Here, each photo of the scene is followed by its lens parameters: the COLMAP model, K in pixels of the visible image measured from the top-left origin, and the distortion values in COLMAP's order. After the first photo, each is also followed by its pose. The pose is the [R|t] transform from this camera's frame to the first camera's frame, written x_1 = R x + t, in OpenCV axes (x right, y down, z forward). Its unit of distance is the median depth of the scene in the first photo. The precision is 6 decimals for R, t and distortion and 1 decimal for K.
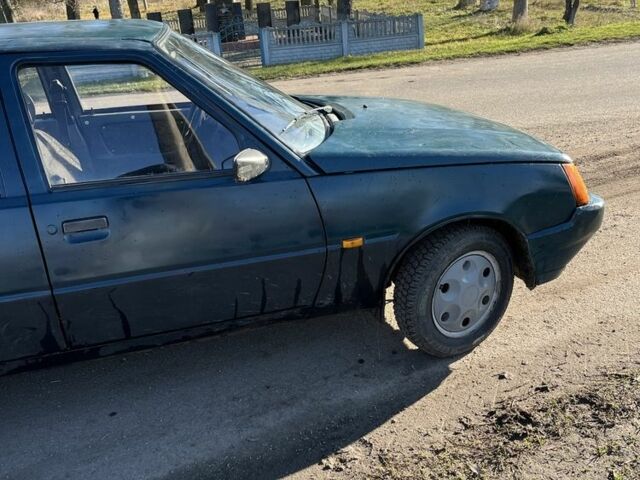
lens RADIAL K [[655.0, 0, 321.9], [0, 655.0, 240.9], [0, 0, 1]] dist [0.000893, 0.000000]
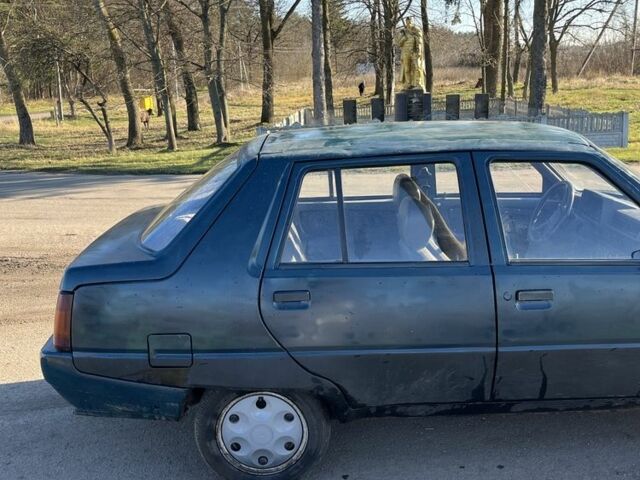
lens RADIAL K [[655.0, 0, 319.0], [0, 655.0, 239.9], [0, 0, 1]] dist [0.000893, 0.000000]
pose [[0.964900, 0.091273, -0.246248, -0.411334], [-0.121642, 0.986342, -0.111051, 0.049361], [0.232748, 0.137107, 0.962824, -0.212724]]
